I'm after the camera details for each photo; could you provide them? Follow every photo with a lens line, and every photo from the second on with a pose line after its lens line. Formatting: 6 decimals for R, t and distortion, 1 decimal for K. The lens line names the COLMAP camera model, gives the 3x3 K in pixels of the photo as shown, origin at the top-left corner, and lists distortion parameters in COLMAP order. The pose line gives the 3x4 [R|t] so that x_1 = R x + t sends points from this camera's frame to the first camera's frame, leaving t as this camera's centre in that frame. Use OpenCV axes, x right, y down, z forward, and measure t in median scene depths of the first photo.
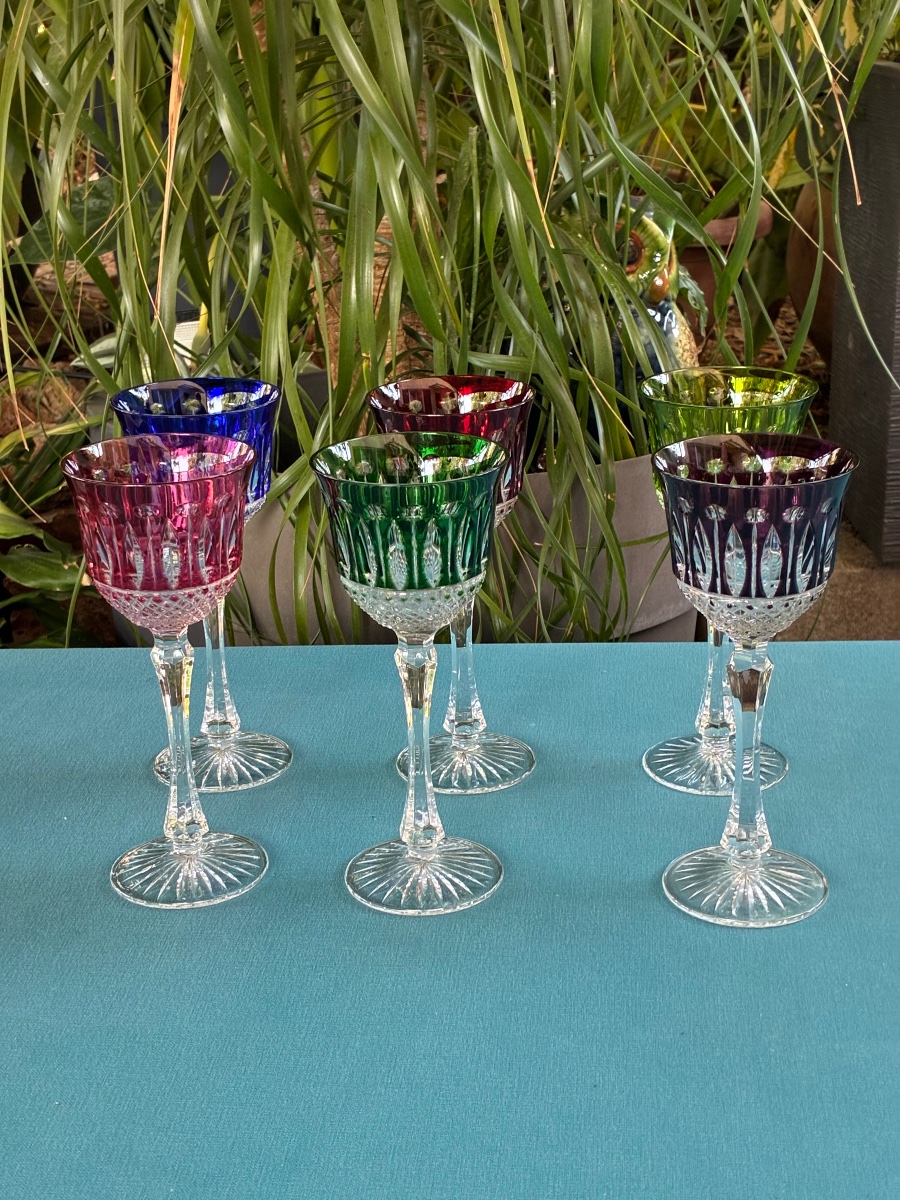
lens RADIAL K [[1789.9, 0, 427.2], [0, 1789.9, 635.0], [0, 0, 1]] dist [0.231970, -1.234729]
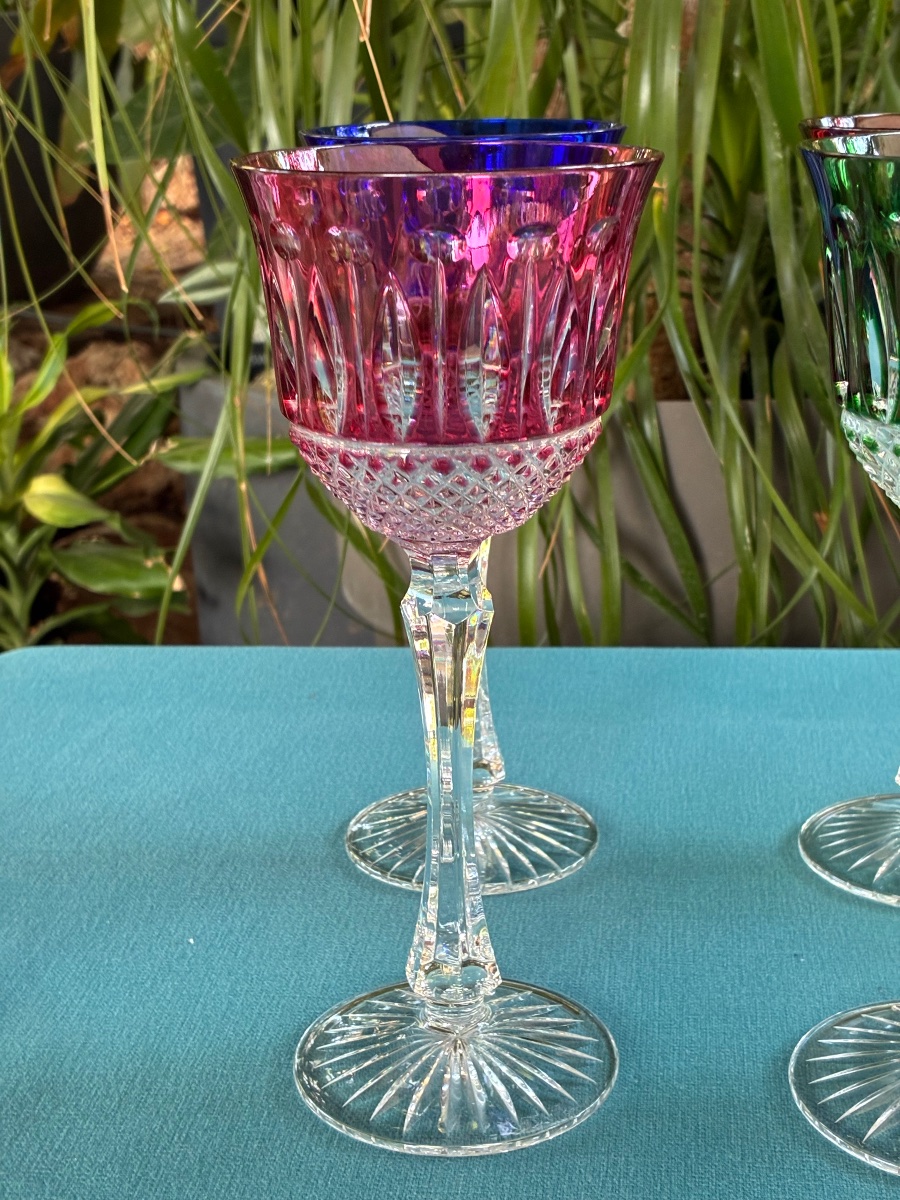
lens RADIAL K [[1789.9, 0, 427.2], [0, 1789.9, 635.0], [0, 0, 1]] dist [0.231970, -1.234729]
pose [[0.999571, 0.017286, -0.023633, -0.119526], [-0.018252, 0.998980, -0.041302, 0.033309], [0.022895, 0.041716, 0.998867, 0.470622]]
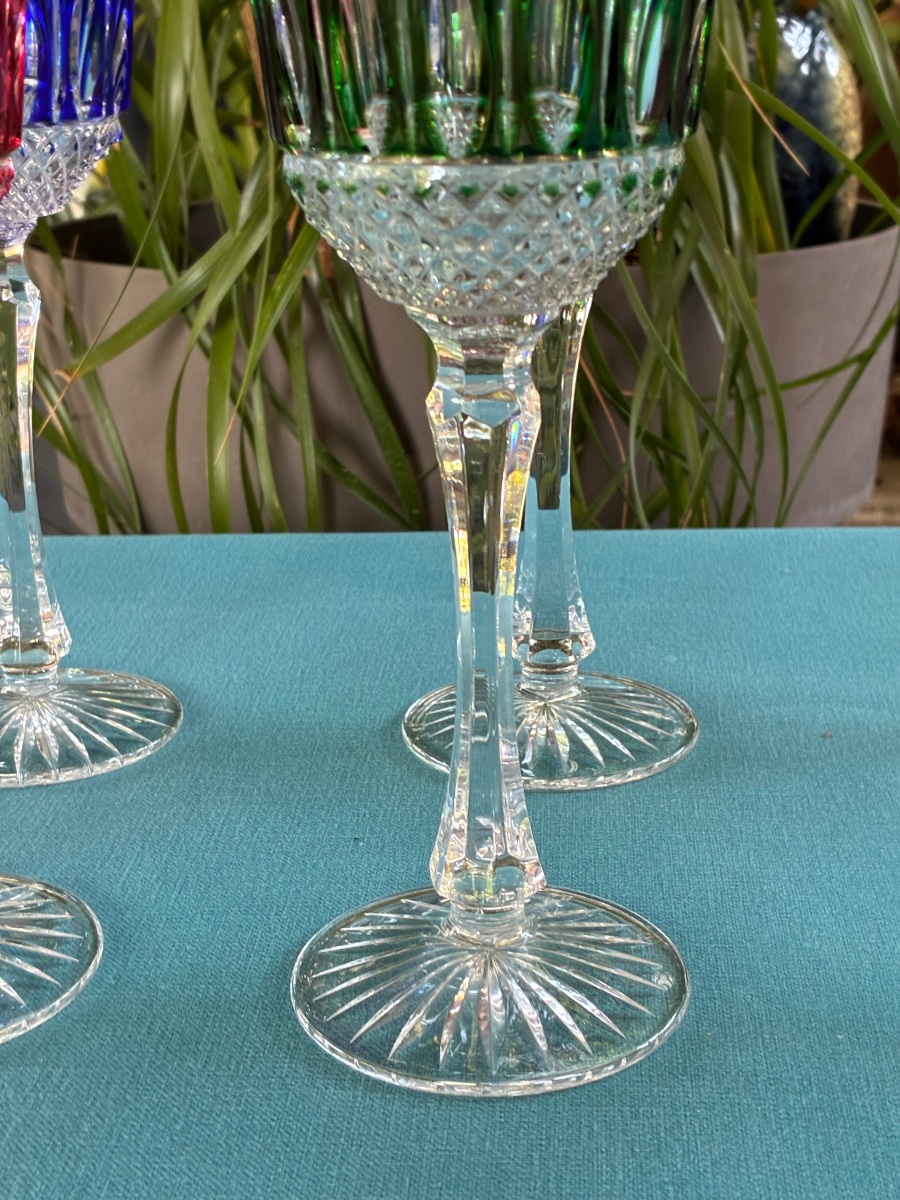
lens RADIAL K [[1789.9, 0, 427.2], [0, 1789.9, 635.0], [0, 0, 1]] dist [0.231970, -1.234729]
pose [[0.999590, 0.004484, 0.028291, -0.024723], [-0.003776, 0.999680, -0.025026, 0.060525], [-0.028394, 0.024909, 0.999286, 0.542392]]
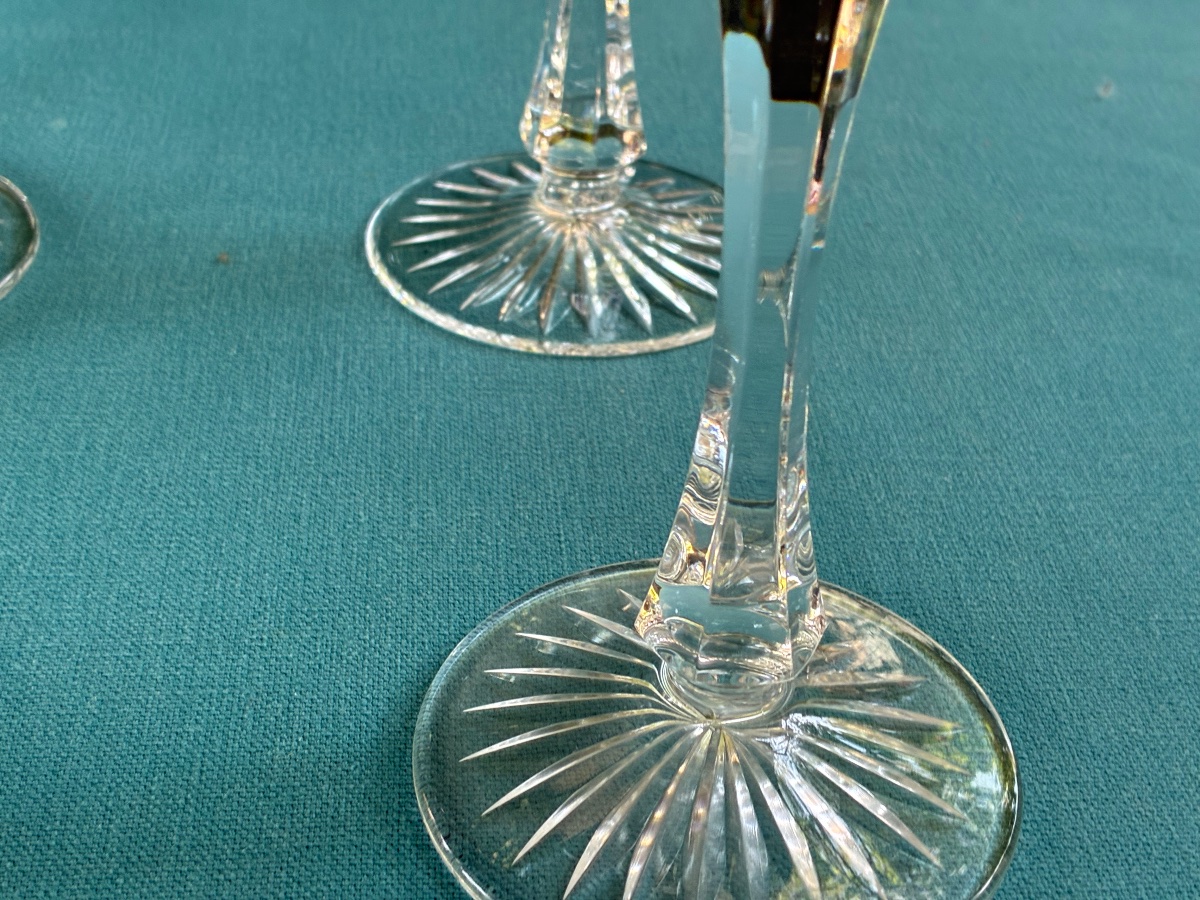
lens RADIAL K [[1789.9, 0, 600.0], [0, 1789.9, 450.0], [0, 0, 1]] dist [0.231970, -1.234729]
pose [[0.977989, -0.039342, 0.204914, 0.094037], [-0.012488, 0.969266, 0.245697, 0.025372], [-0.208282, -0.242848, 0.947441, 0.676255]]
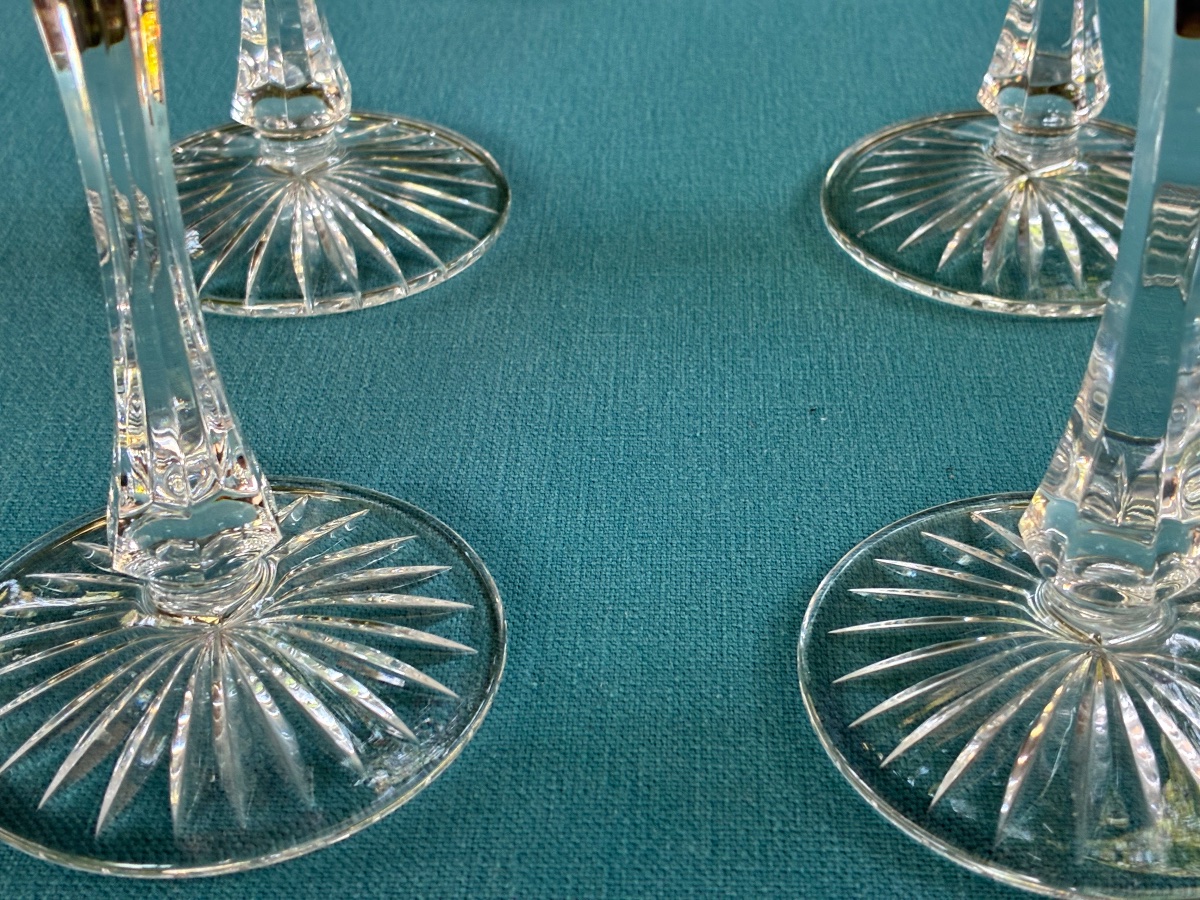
lens RADIAL K [[1800.1, 0, 626.0], [0, 1800.1, 450.2], [0, 0, 1]] dist [0.263705, -1.280519]
pose [[0.997084, -0.023615, 0.072560, -0.082379], [0.003457, 0.963912, 0.266197, 0.024380], [-0.076228, -0.265170, 0.961184, 0.679542]]
